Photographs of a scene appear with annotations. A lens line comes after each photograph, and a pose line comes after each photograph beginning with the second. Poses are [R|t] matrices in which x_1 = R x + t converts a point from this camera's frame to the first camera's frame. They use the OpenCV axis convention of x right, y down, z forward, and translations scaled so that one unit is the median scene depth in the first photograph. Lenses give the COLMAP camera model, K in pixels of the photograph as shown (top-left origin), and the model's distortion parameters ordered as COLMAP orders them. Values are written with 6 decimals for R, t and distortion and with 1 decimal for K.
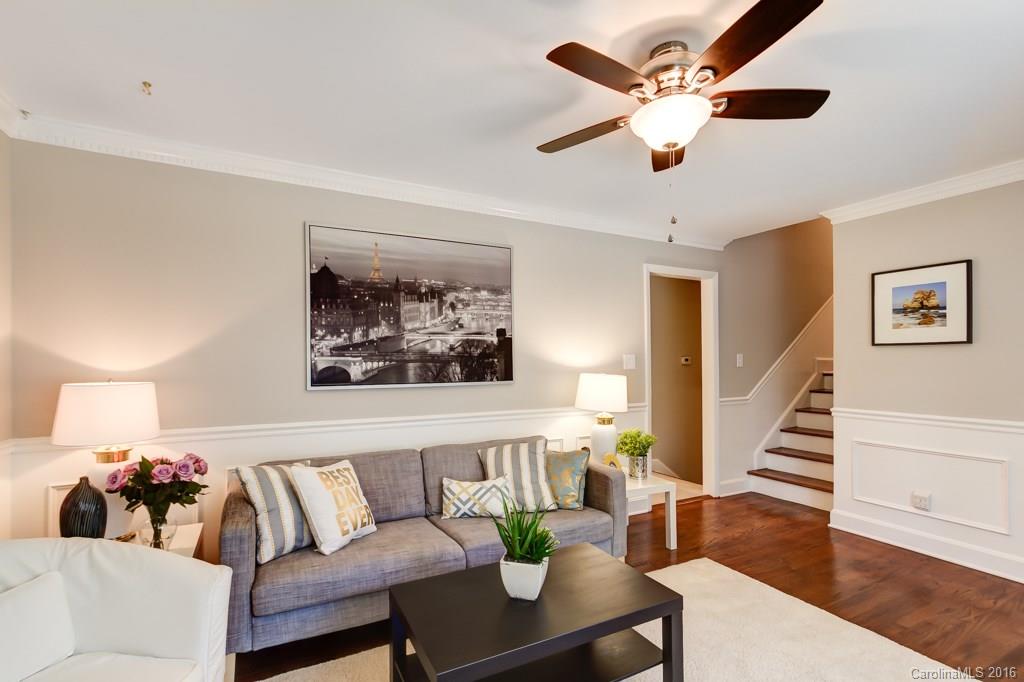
lens RADIAL K [[477.7, 0, 516.3], [0, 477.7, 350.9], [0, 0, 1]] dist [0.012895, -0.002048]
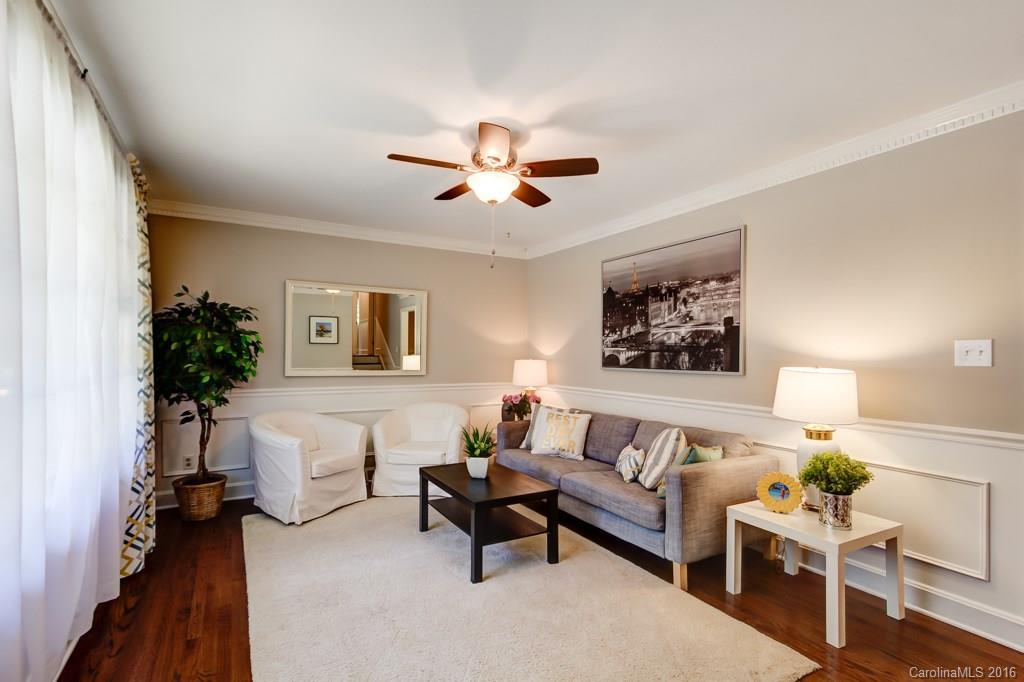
lens RADIAL K [[477.7, 0, 516.9], [0, 477.7, 348.9], [0, 0, 1]] dist [0.012895, -0.002048]
pose [[0.058010, -0.004837, -0.998304, 0.985344], [0.015339, 0.999875, -0.003953, 0.015595], [0.998198, -0.015084, 0.058077, 0.568502]]
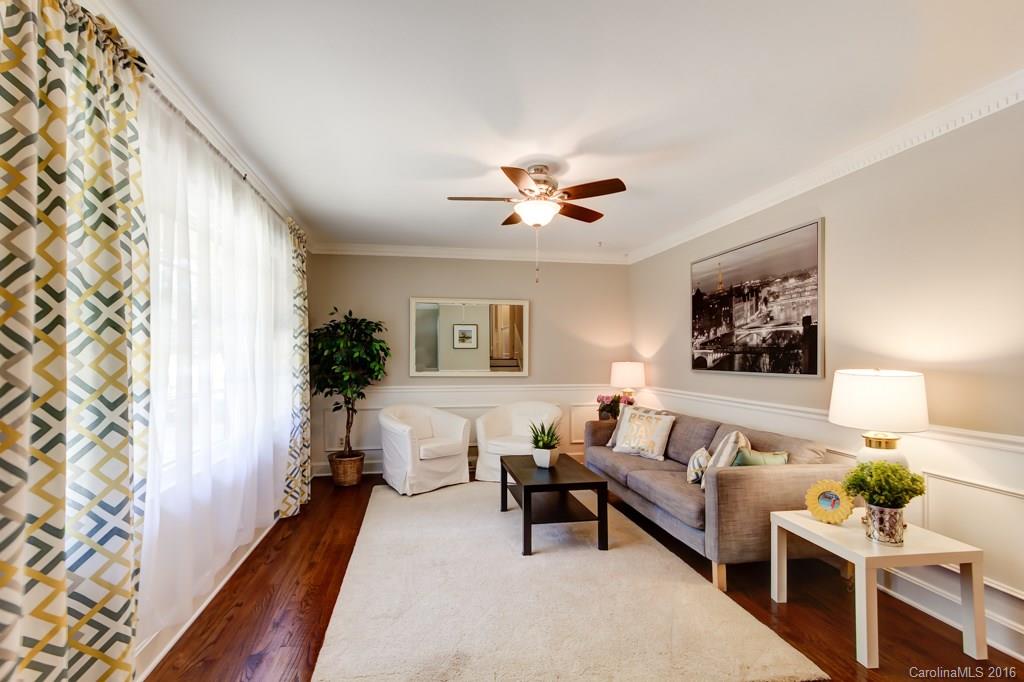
lens RADIAL K [[477.7, 0, 514.4], [0, 477.7, 346.5], [0, 0, 1]] dist [0.012895, -0.002048]
pose [[-0.275745, -0.013809, -0.961132, 1.080615], [0.023386, 0.999504, -0.021070, 0.017880], [0.960946, -0.028287, -0.275286, 0.784596]]
